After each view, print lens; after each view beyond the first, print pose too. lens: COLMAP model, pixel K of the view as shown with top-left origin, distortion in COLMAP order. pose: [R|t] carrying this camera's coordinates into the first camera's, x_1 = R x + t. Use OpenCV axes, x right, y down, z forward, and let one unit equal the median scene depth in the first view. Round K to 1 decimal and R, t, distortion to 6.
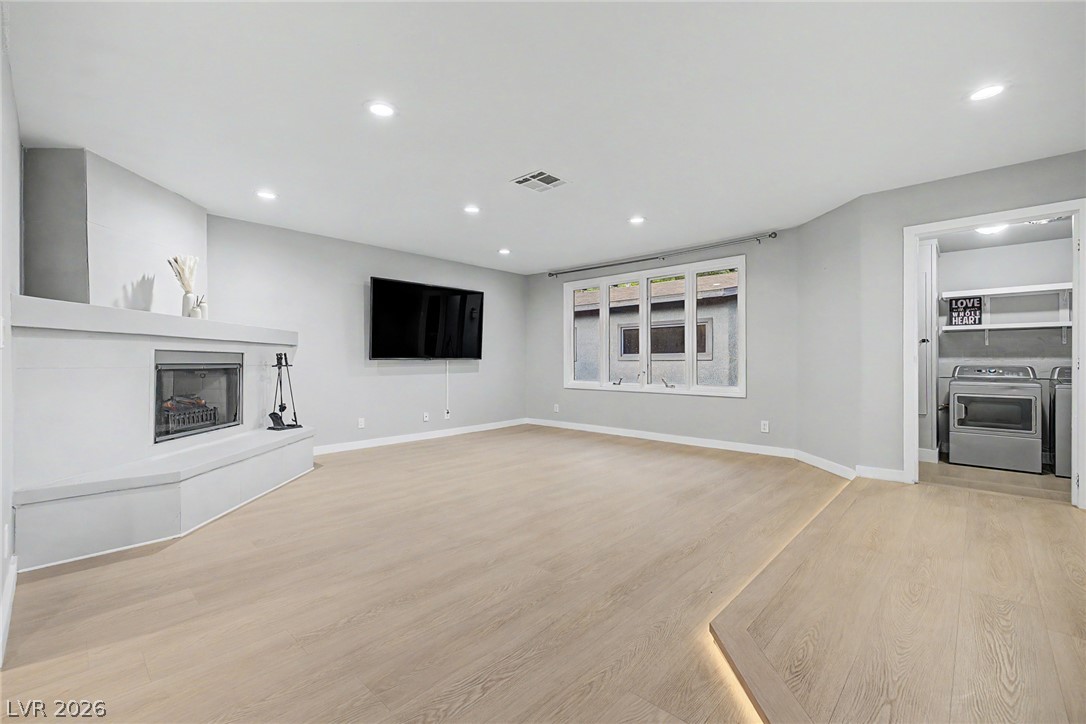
lens RADIAL K [[456.5, 0, 538.7], [0, 456.5, 358.8], [0, 0, 1]] dist [0.002422, 0.000460]
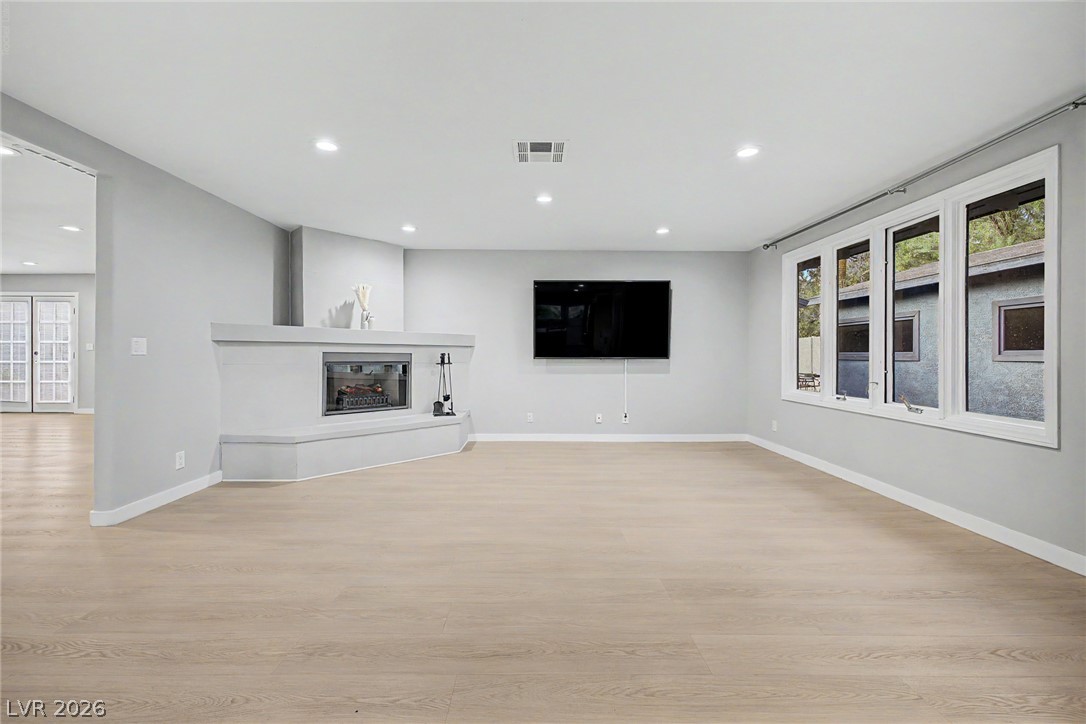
lens RADIAL K [[456.5, 0, 538.7], [0, 456.5, 358.8], [0, 0, 1]] dist [0.002422, 0.000460]
pose [[0.695143, 0.012197, -0.718768, 0.495937], [-0.003044, 0.999897, 0.014024, -0.015650], [0.718865, -0.007561, 0.695108, 0.337054]]
